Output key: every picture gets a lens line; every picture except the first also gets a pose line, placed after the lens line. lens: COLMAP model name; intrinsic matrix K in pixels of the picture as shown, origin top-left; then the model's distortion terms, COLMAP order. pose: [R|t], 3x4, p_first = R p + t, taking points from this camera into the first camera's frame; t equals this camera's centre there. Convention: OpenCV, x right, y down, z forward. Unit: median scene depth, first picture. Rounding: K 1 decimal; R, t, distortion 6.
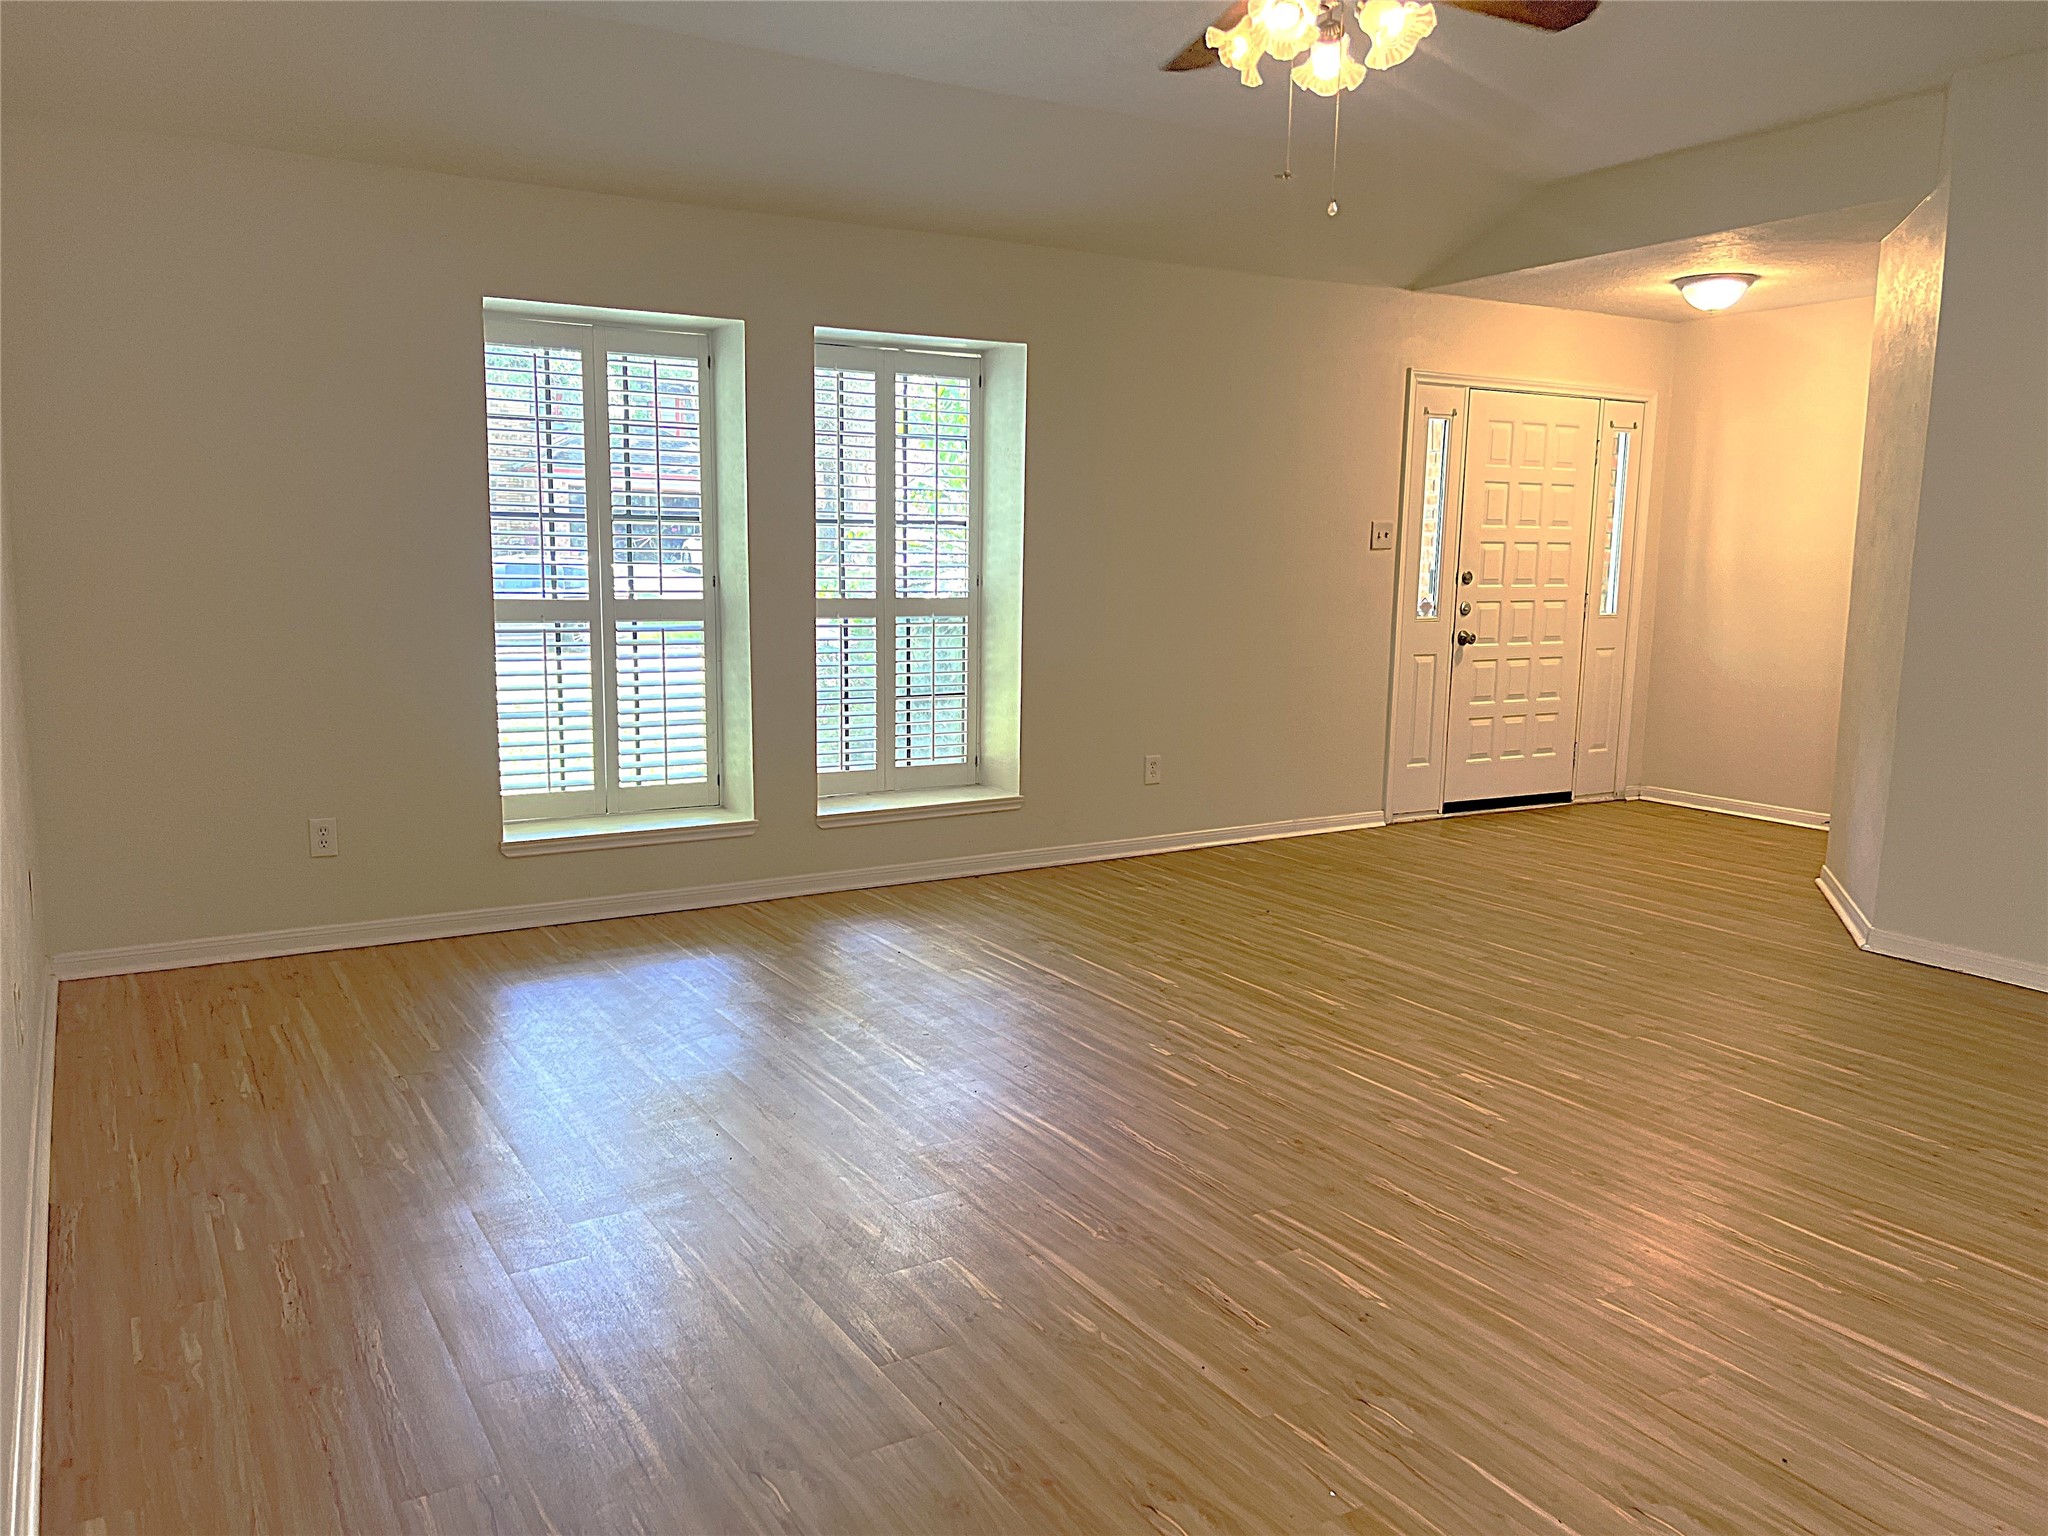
lens RADIAL K [[1546.5, 0, 1008.7], [0, 1546.5, 763.3], [0, 0, 1]] dist [0.075426, -0.094504]
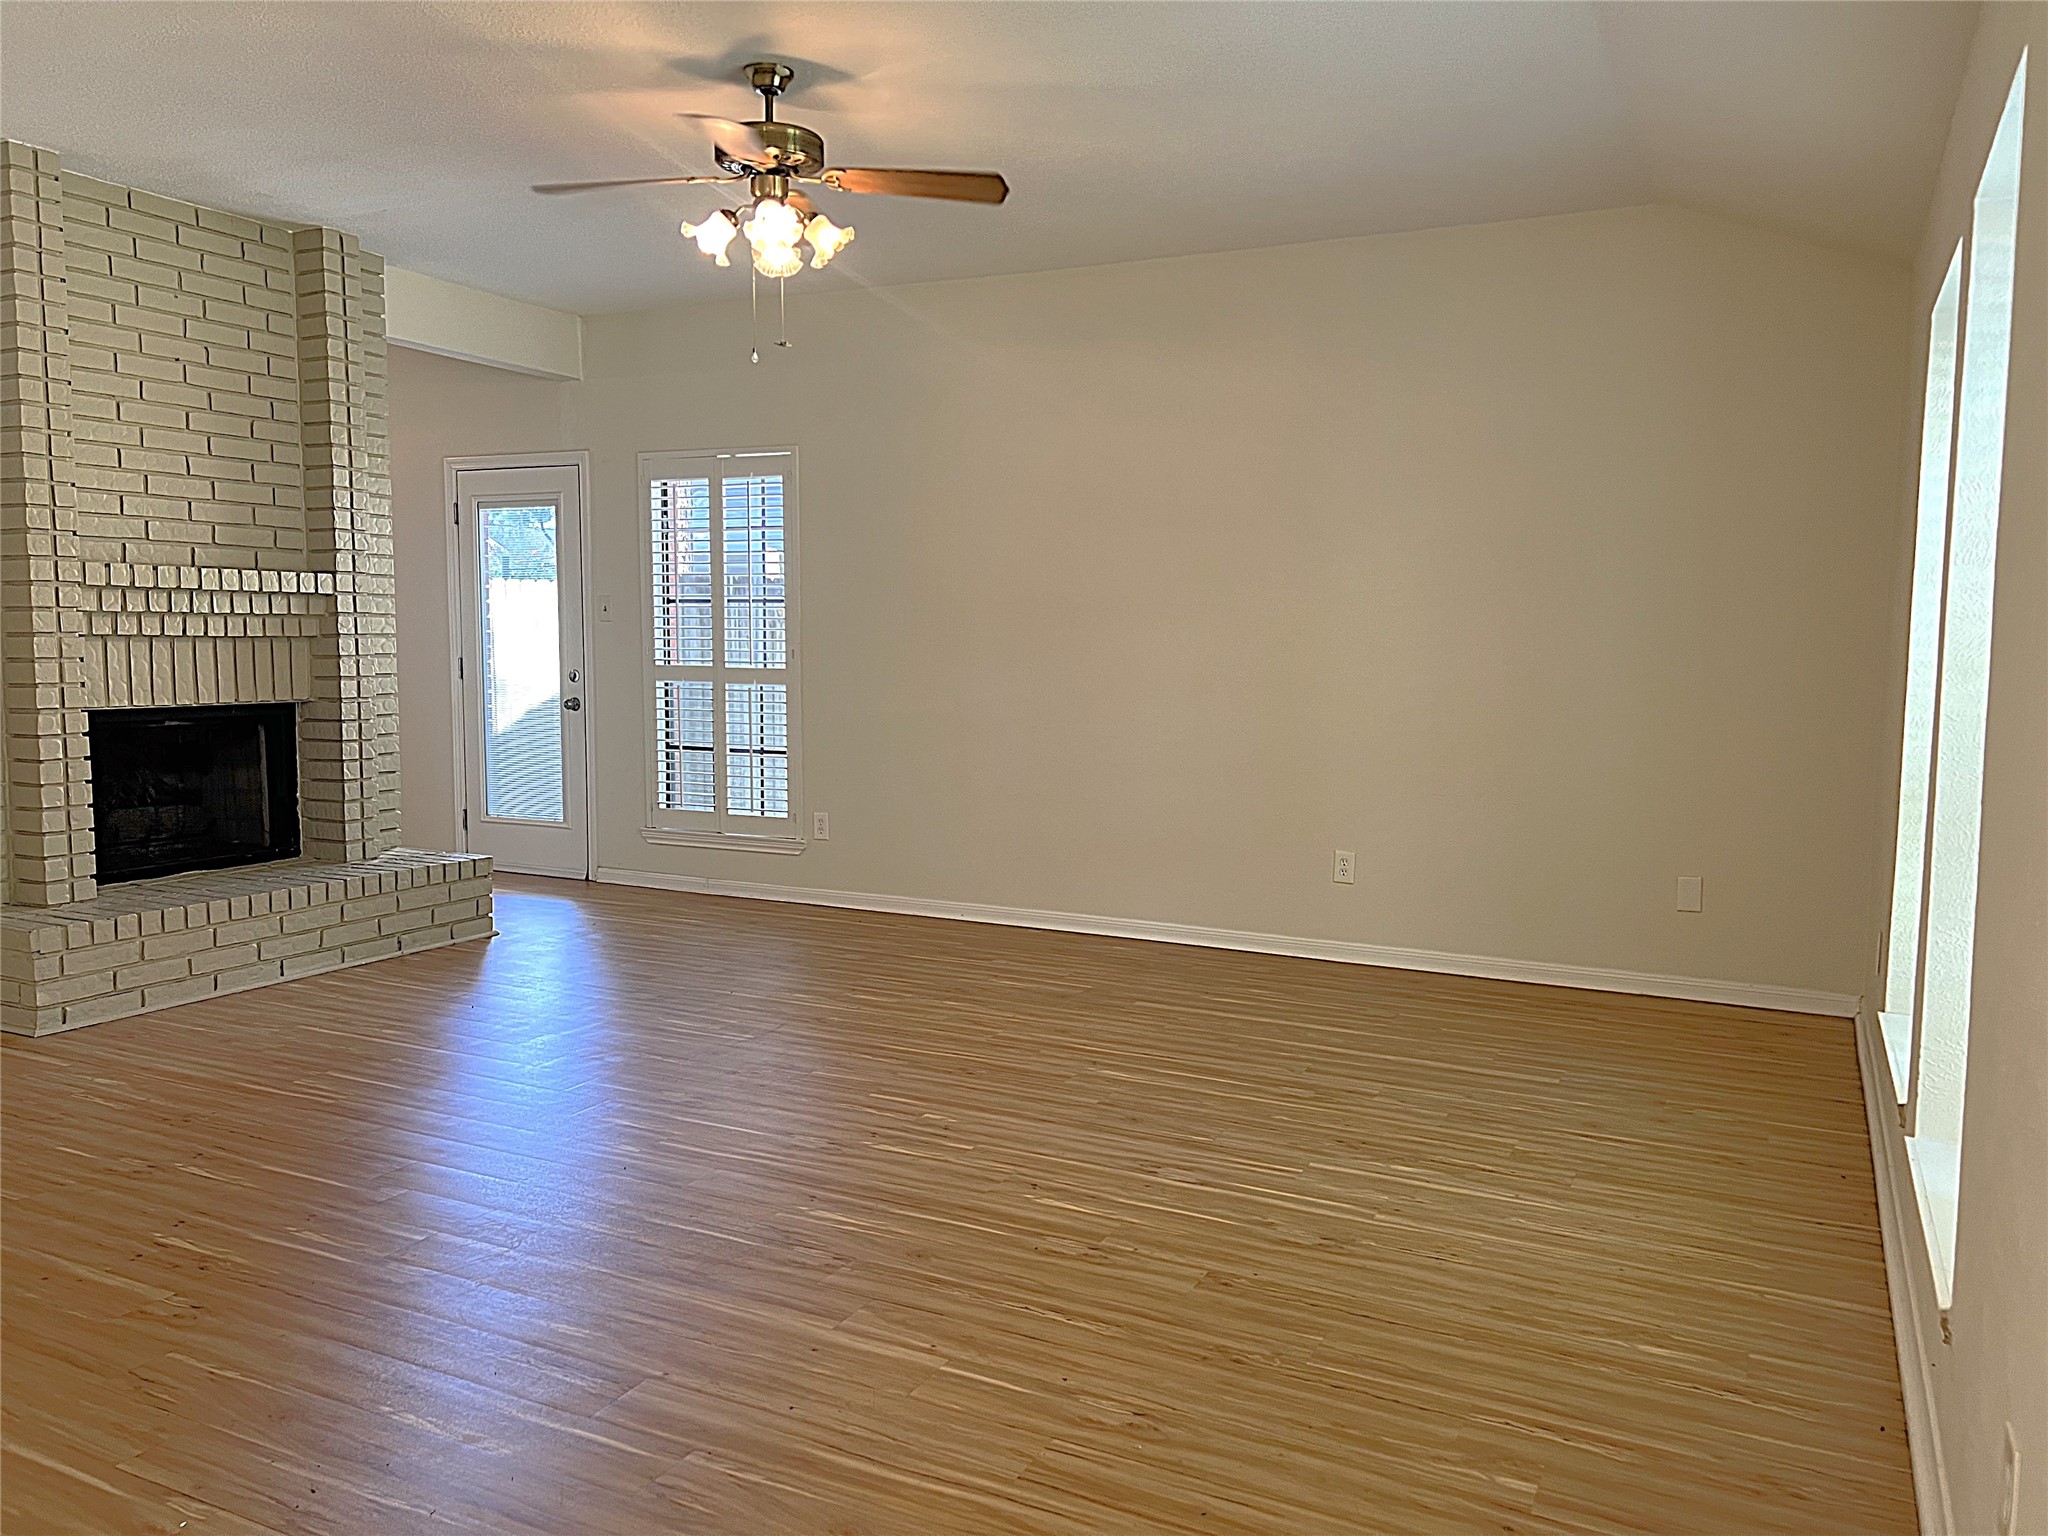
lens RADIAL K [[1546.5, 0, 1031.3], [0, 1546.5, 768.0], [0, 0, 1]] dist [0.075426, -0.094504]
pose [[-0.836713, 0.025927, -0.547027, 0.545916], [-0.098957, 0.975278, 0.197586, -0.218812], [0.538627, 0.219455, -0.813462, 1.670911]]
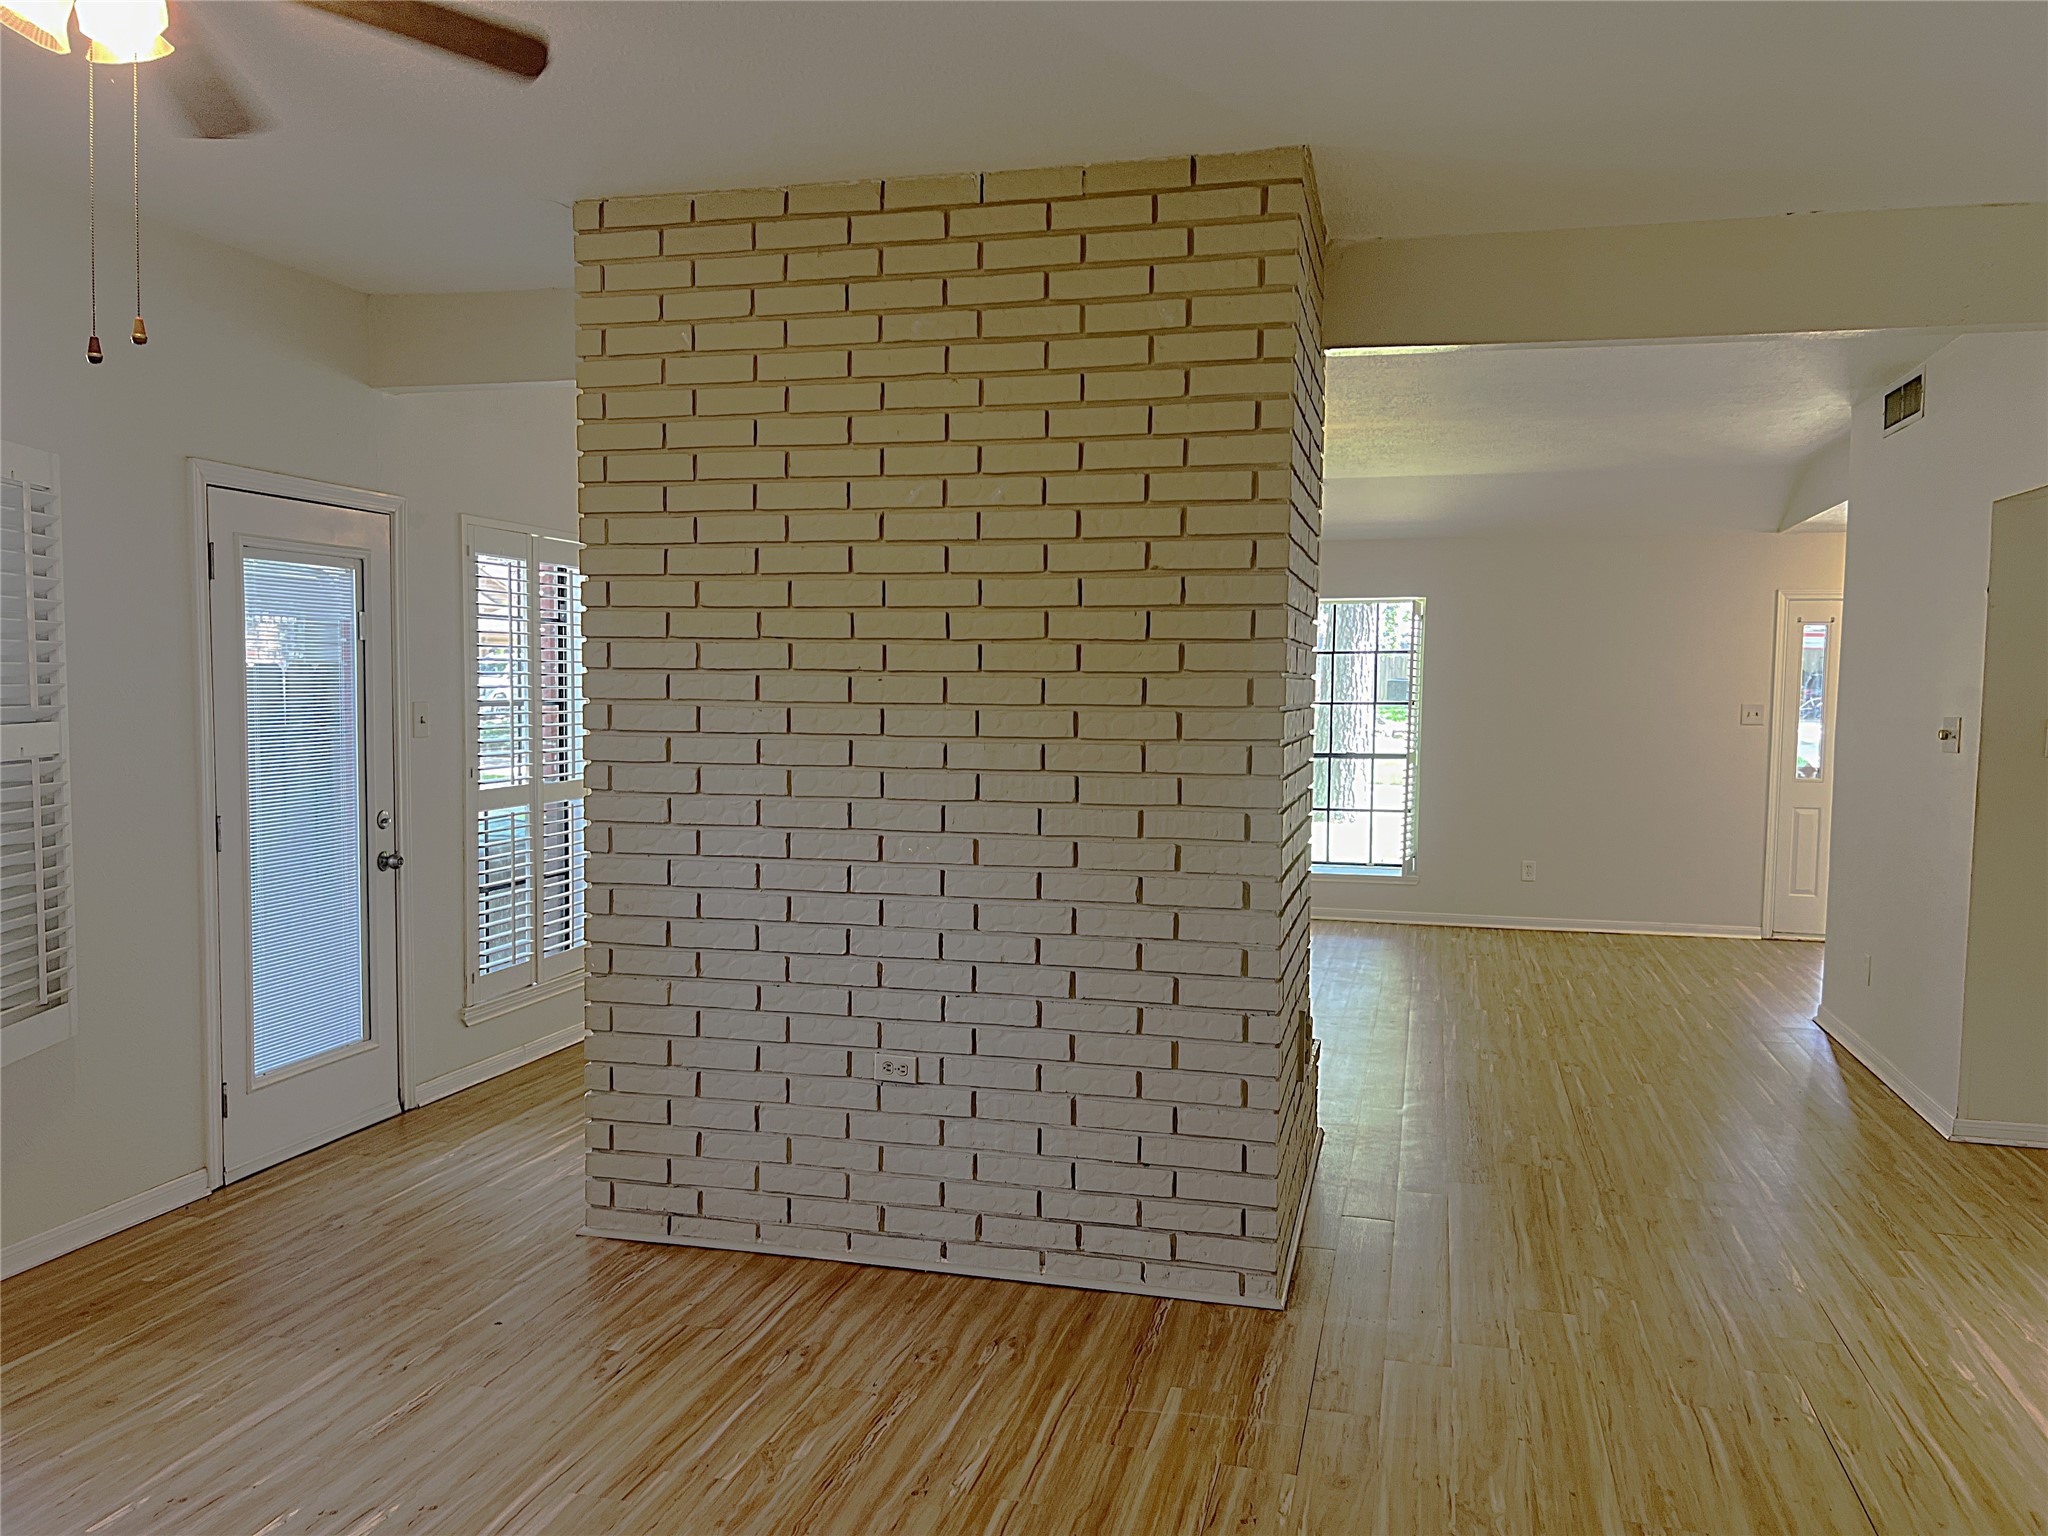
lens RADIAL K [[1546.5, 0, 1039.4], [0, 1546.5, 781.8], [0, 0, 1]] dist [0.075426, -0.094504]
pose [[0.708048, 0.041029, -0.704972, 1.219591], [-0.103081, 0.993623, -0.045702, 0.052987], [0.698600, 0.105028, 0.707762, -0.570015]]
